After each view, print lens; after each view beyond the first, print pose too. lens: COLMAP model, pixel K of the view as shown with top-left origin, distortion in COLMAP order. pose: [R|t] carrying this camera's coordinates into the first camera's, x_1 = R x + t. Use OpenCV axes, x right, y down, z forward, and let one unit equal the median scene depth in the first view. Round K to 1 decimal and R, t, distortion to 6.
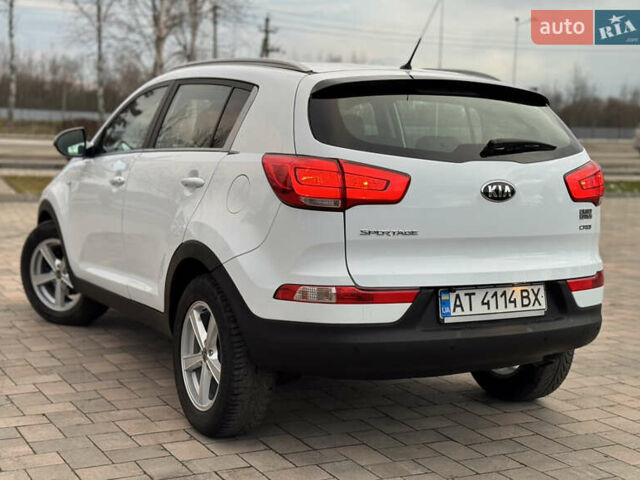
lens RADIAL K [[990.5, 0, 311.2], [0, 990.5, 231.4], [0, 0, 1]] dist [0.124972, 0.000000]
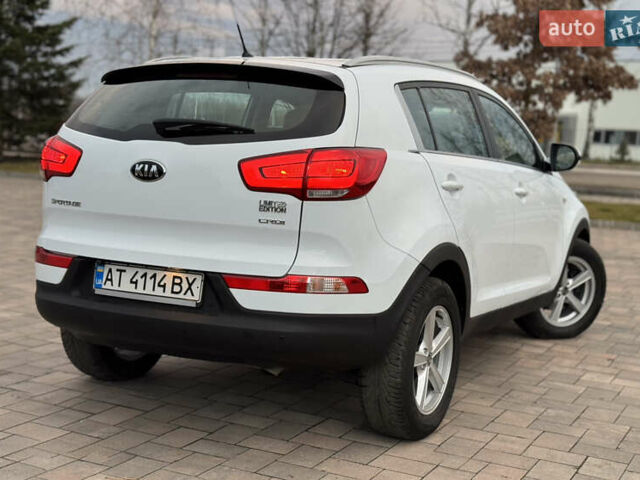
lens RADIAL K [[990.5, 0, 342.9], [0, 990.5, 235.7], [0, 0, 1]] dist [0.124972, 0.000000]
pose [[0.574793, 0.078717, -0.814504, 1.089833], [-0.112108, 0.993552, 0.016907, -0.014322], [0.810583, 0.081594, 0.579912, 0.576529]]
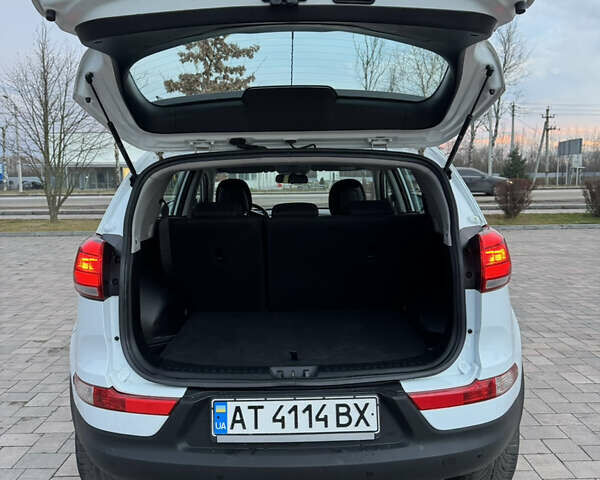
lens RADIAL K [[541.0, 0, 305.6], [0, 541.0, 214.9], [0, 0, 1]] dist [0.069153, -0.004686]
pose [[0.882952, -0.013469, -0.469269, 0.394060], [-0.006387, 0.999151, -0.040696, -0.072193], [0.469419, 0.038930, 0.882117, 0.610127]]
